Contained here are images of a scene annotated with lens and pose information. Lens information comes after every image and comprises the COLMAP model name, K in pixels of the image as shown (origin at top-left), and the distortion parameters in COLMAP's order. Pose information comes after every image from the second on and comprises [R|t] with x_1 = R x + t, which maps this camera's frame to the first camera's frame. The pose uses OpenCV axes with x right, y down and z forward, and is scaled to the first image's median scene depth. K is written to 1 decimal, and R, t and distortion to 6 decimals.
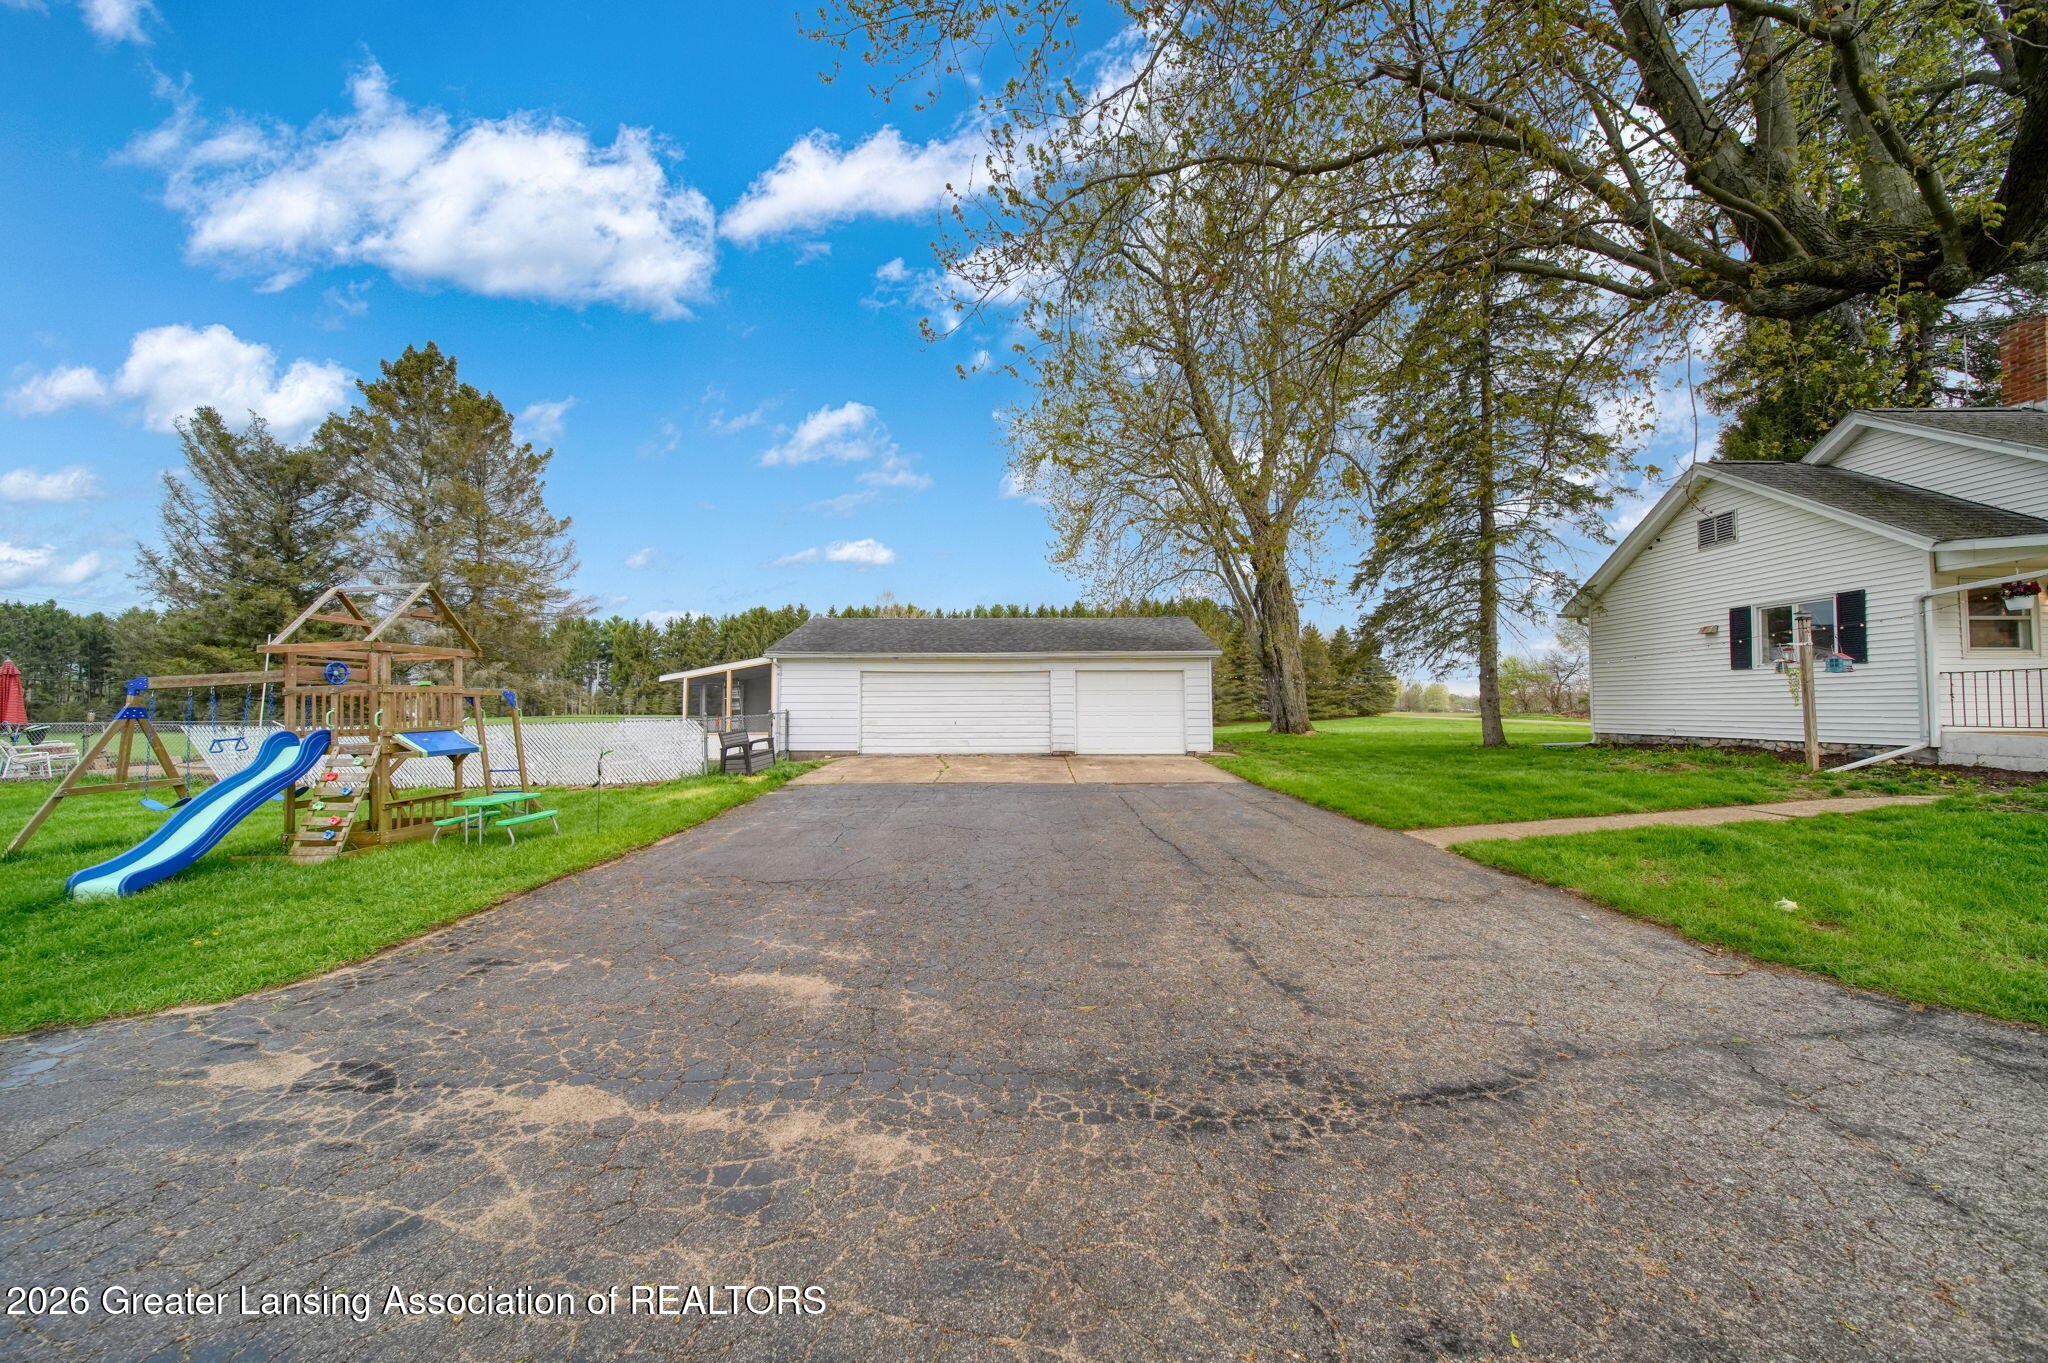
lens RADIAL K [[852.6, 0, 1024.0], [0, 852.6, 681.5], [0, 0, 1]] dist [0.001842, 0.000125]
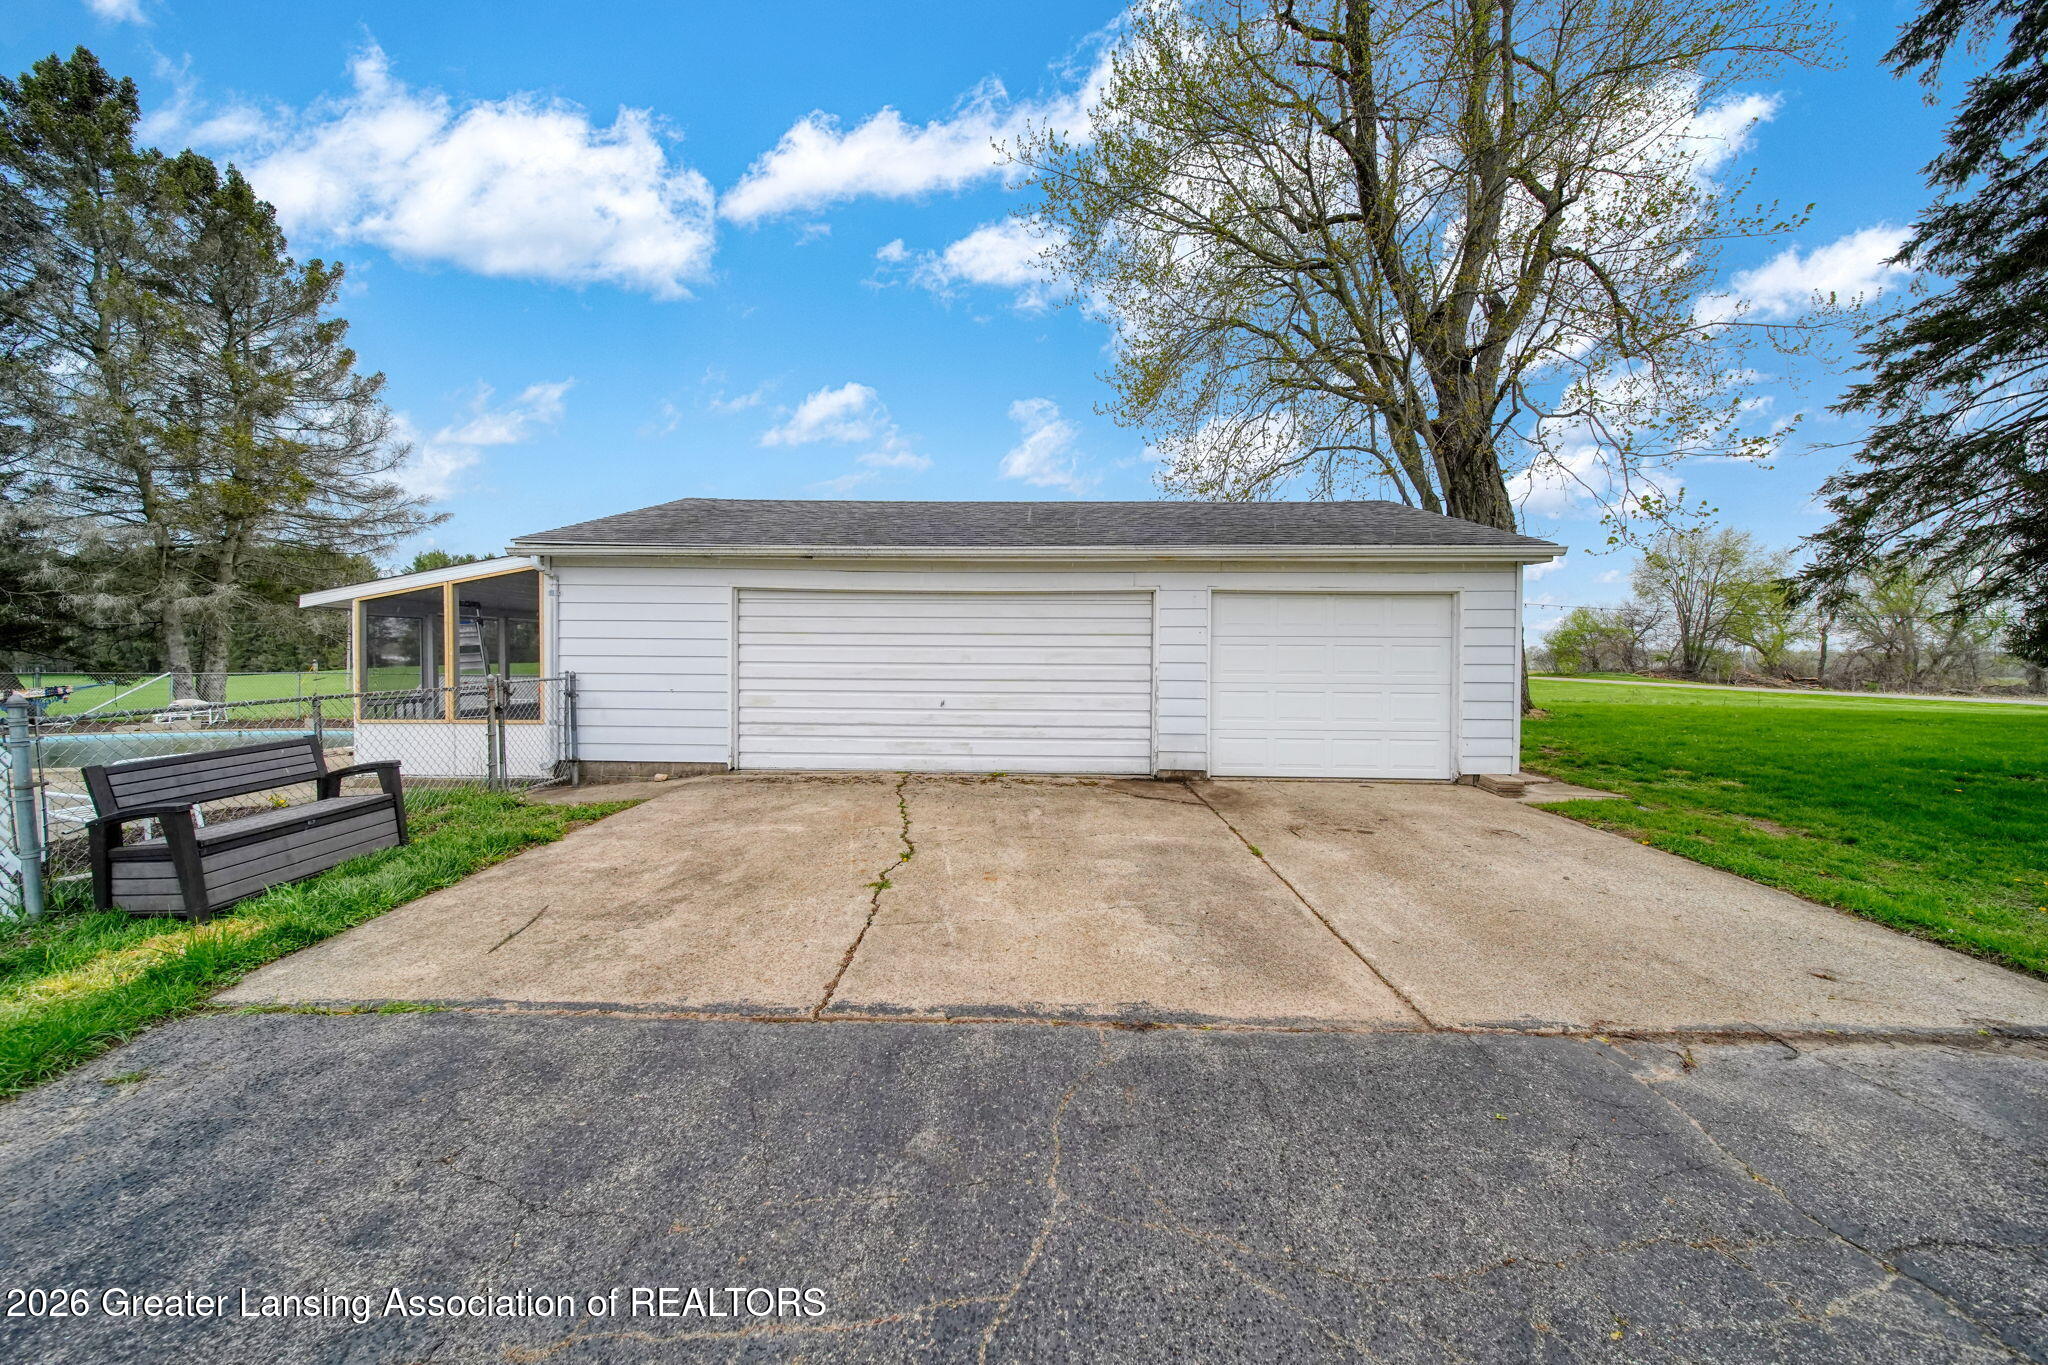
lens RADIAL K [[886.7, 0, 1024.0], [0, 886.7, 682.5], [0, 0, 1]] dist [-0.001613, -0.000188]
pose [[0.999861, 0.010564, -0.012913, -0.031344], [-0.009811, 0.998321, 0.057094, 0.009454], [0.013494, -0.056959, 0.998285, 0.527481]]
